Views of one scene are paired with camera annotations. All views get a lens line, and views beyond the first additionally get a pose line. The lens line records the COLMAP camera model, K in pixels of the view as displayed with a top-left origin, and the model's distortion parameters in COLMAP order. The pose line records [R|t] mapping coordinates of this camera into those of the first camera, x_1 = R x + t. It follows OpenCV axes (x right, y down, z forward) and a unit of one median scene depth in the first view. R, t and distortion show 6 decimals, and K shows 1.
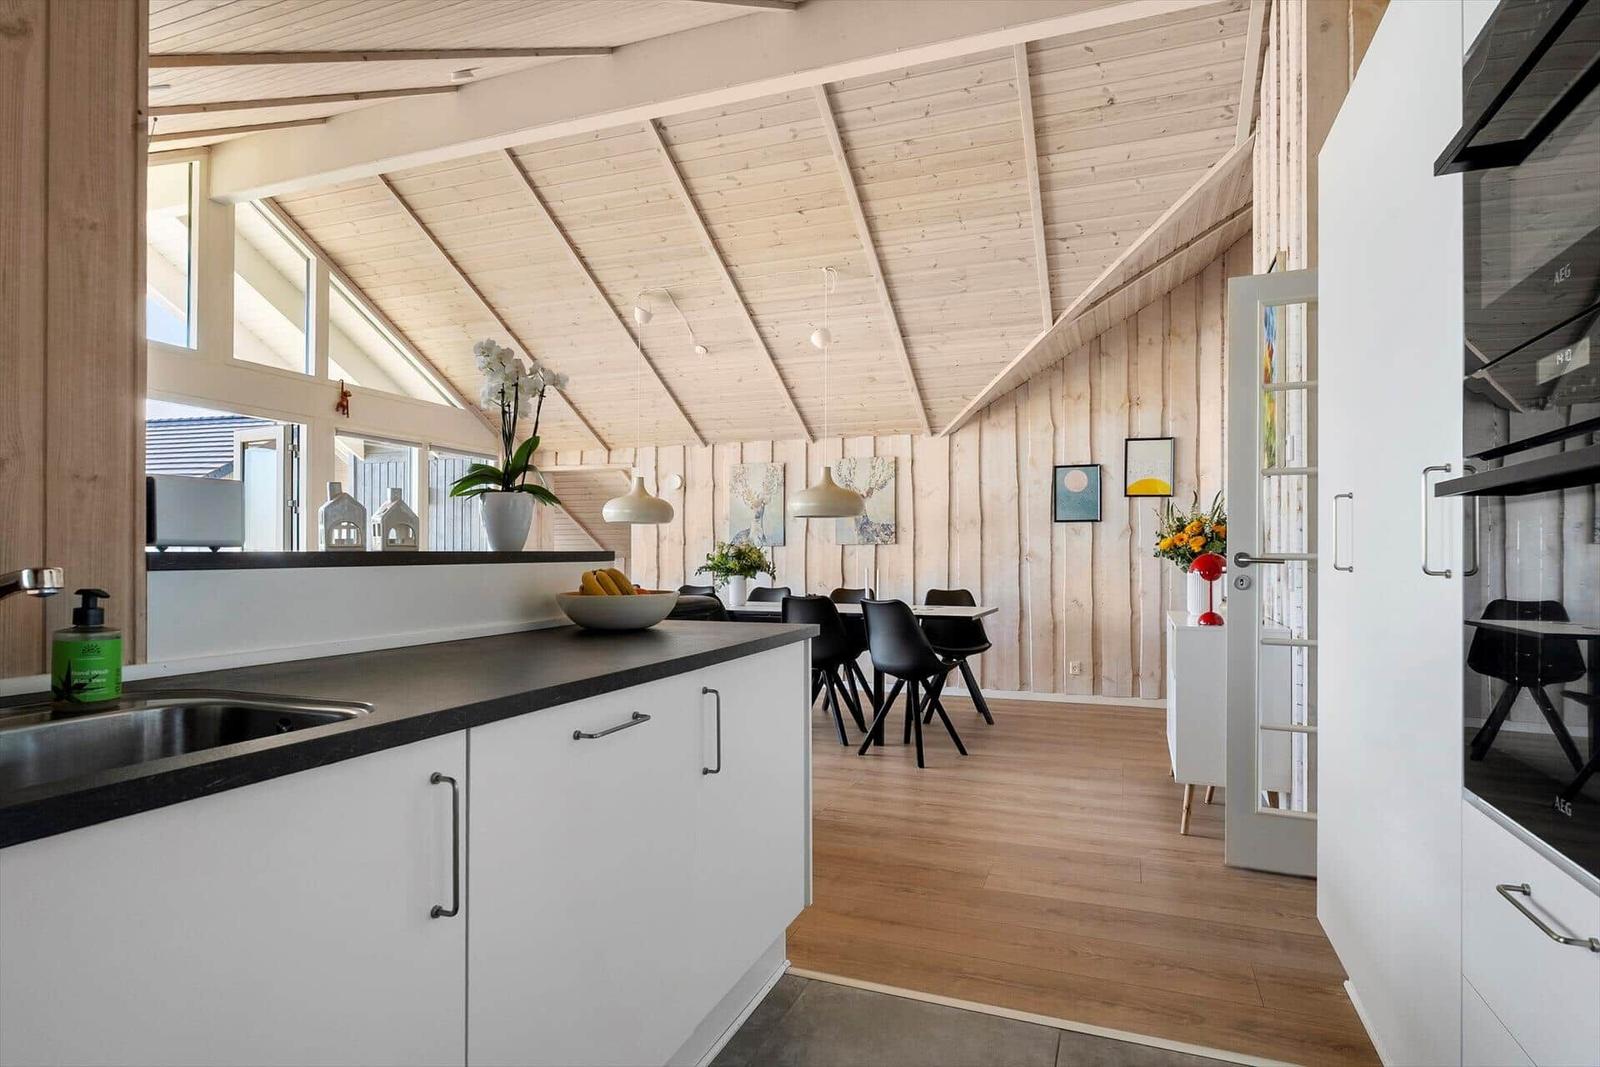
lens RADIAL K [[894.2, 0, 794.7], [0, 894.2, 556.8], [0, 0, 1]] dist [0.002972, 0.001921]
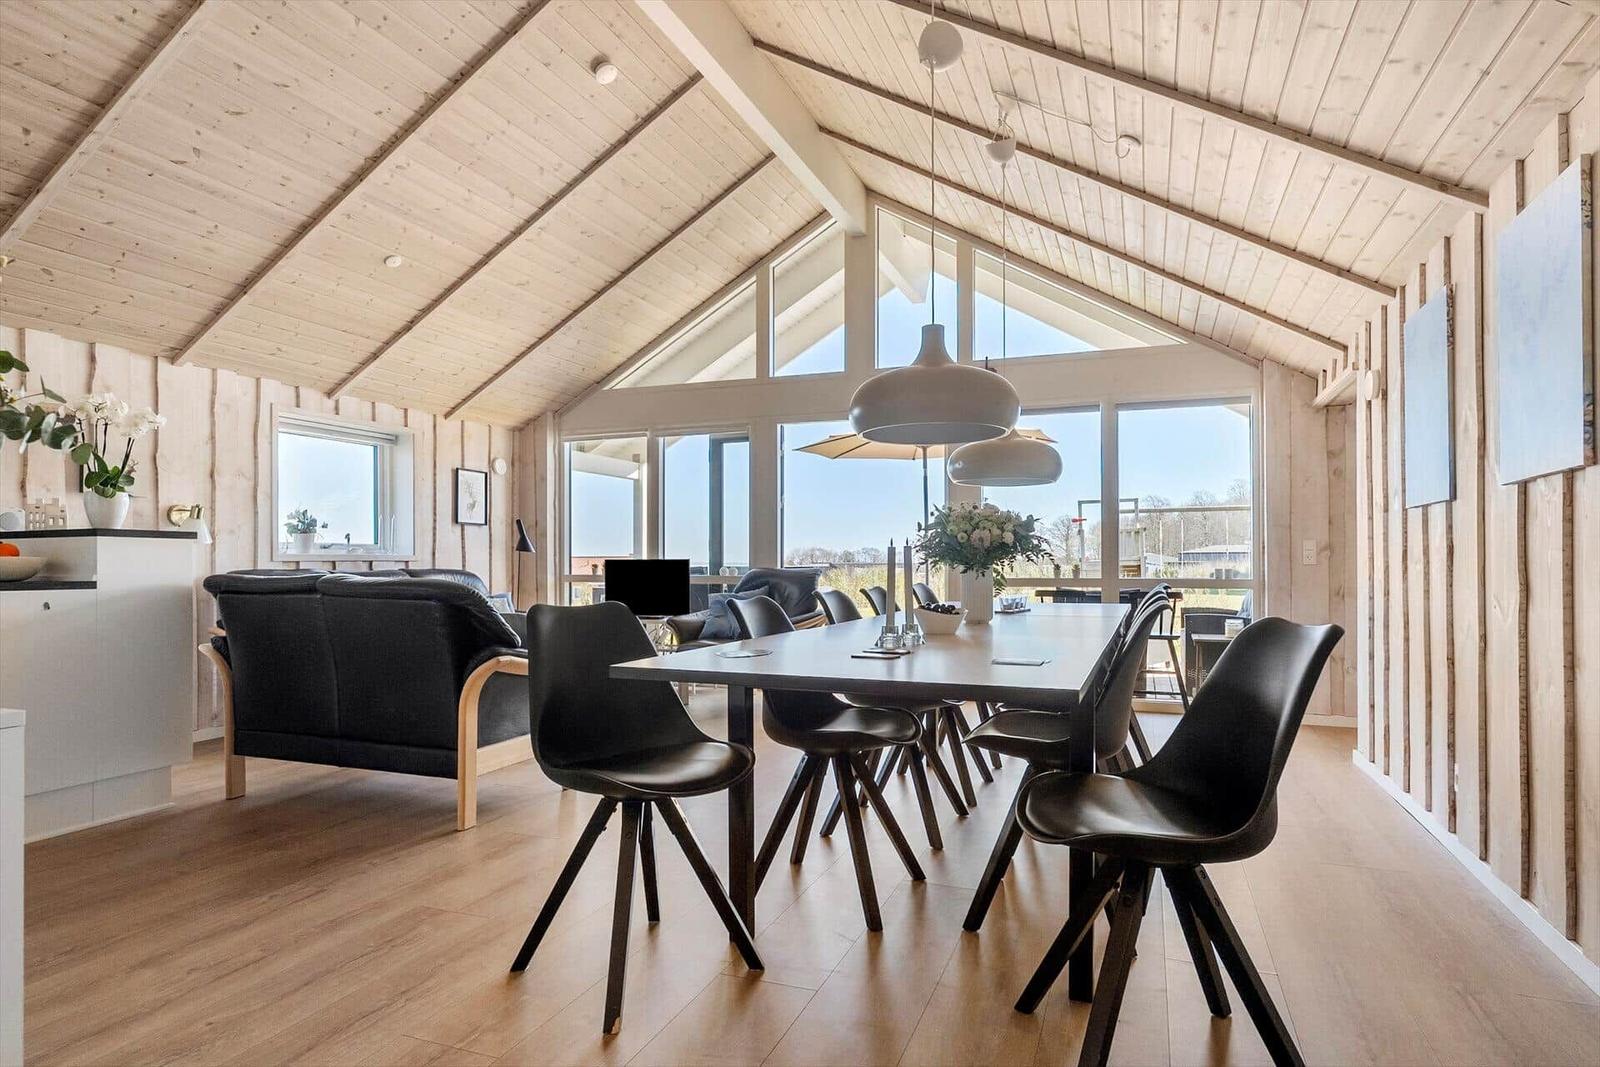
lens RADIAL K [[894.2, 0, 794.7], [0, 894.2, 556.8], [0, 0, 1]] dist [0.002972, 0.001921]
pose [[0.008692, -0.008549, -0.999926, 0.752378], [0.004137, 0.999955, -0.008513, 0.031589], [0.999954, -0.004063, 0.008727, 1.399018]]
